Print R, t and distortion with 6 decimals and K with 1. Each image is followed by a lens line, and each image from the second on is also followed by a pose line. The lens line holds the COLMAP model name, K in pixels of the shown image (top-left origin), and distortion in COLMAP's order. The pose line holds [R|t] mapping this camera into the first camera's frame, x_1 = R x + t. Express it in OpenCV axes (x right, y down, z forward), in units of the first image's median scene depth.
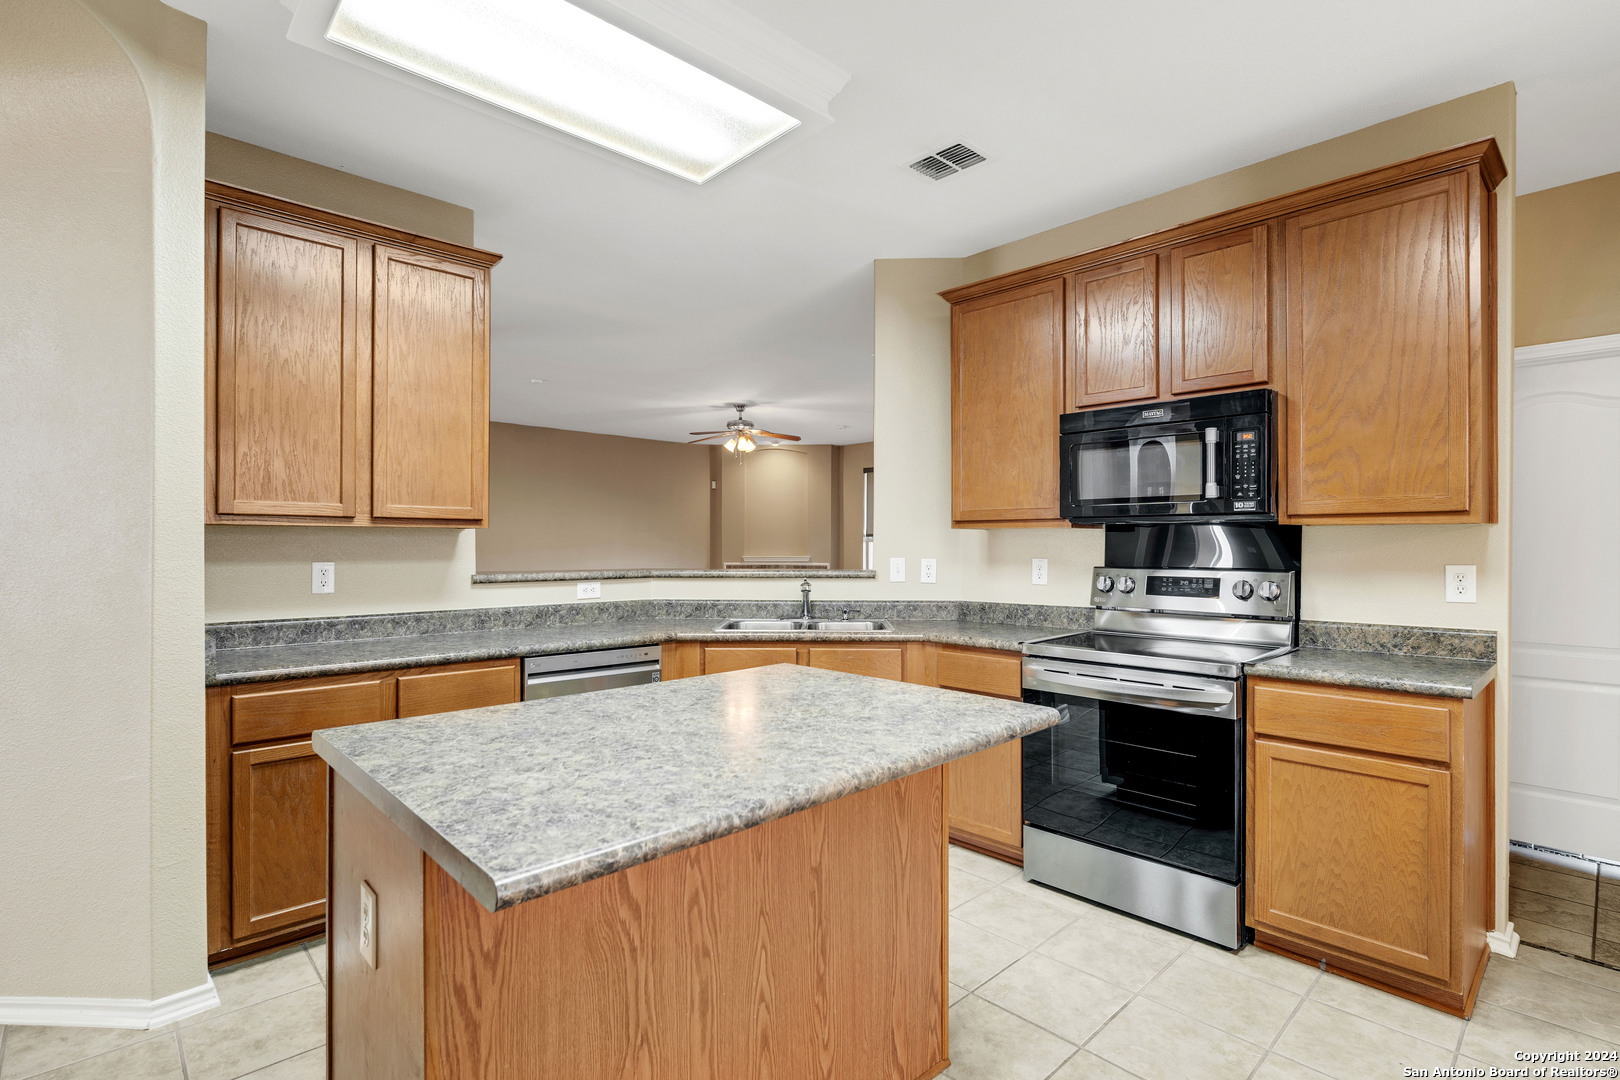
lens RADIAL K [[771.3, 0, 816.1], [0, 771.3, 543.8], [0, 0, 1]] dist [-0.013174, 0.000115]
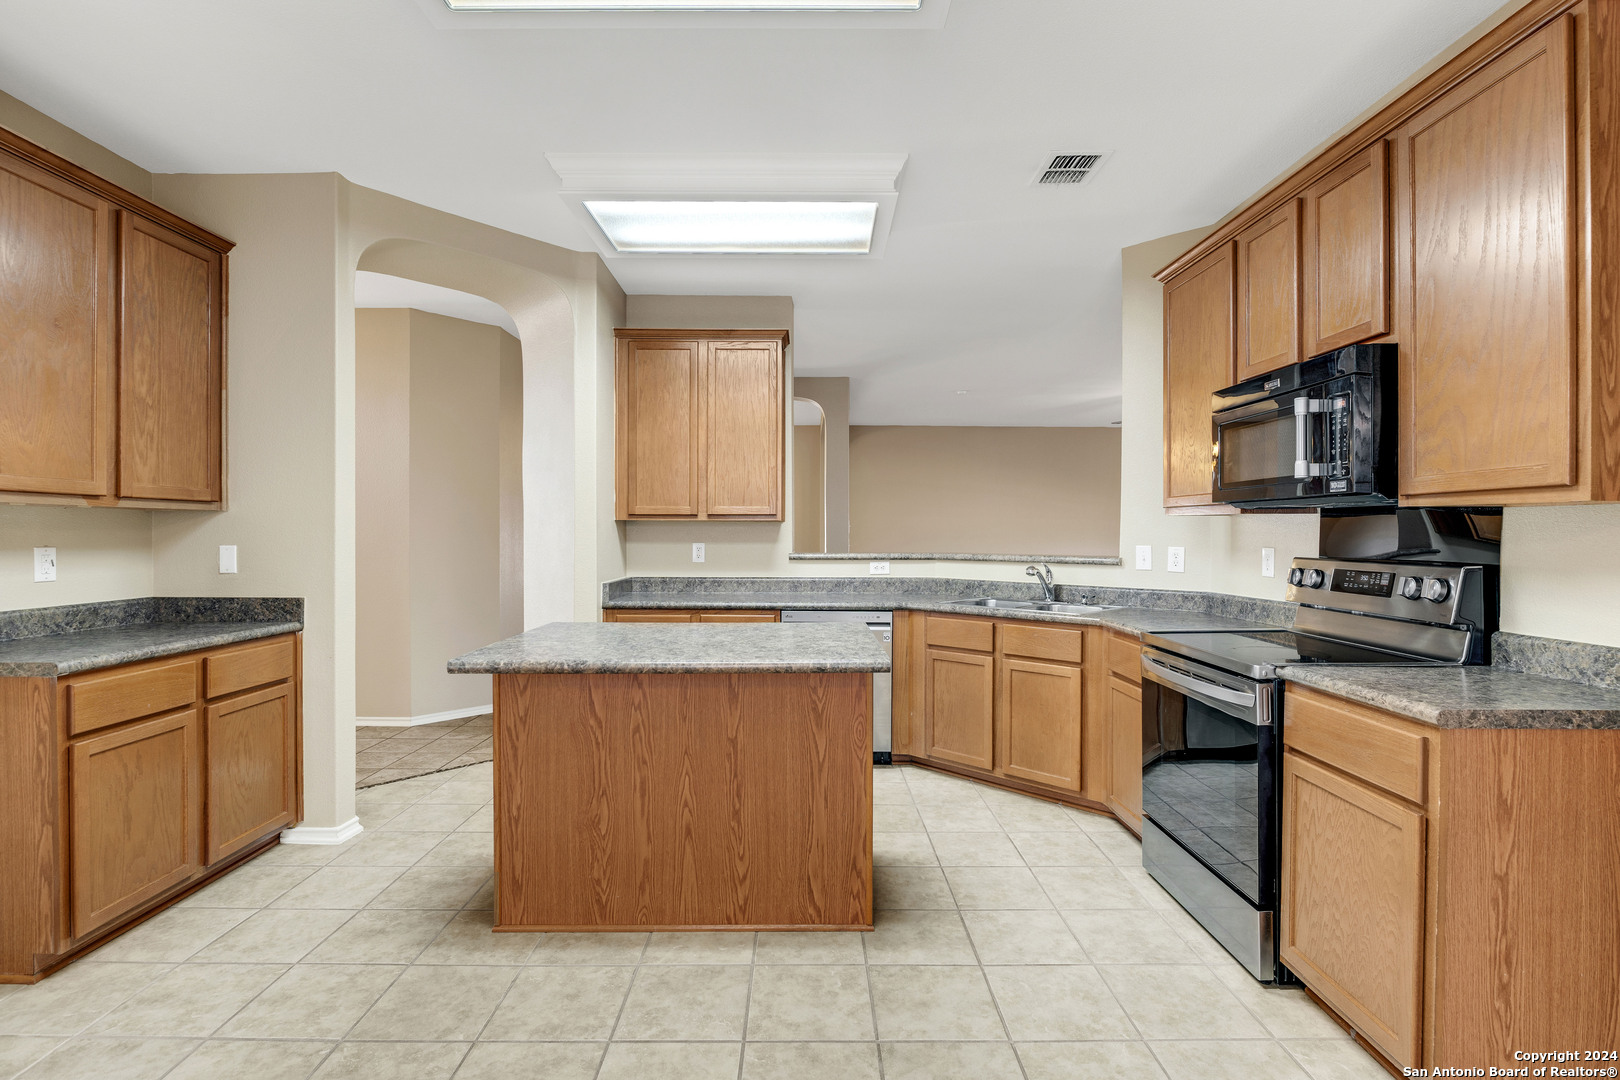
lens RADIAL K [[771.9, 0, 813.8], [0, 771.9, 535.4], [0, 0, 1]] dist [-0.013322, 0.001907]
pose [[0.729262, 0.002902, -0.684228, 0.693828], [-0.000220, 0.999992, 0.004006, 0.001851], [0.684235, -0.002770, 0.729257, -0.013302]]
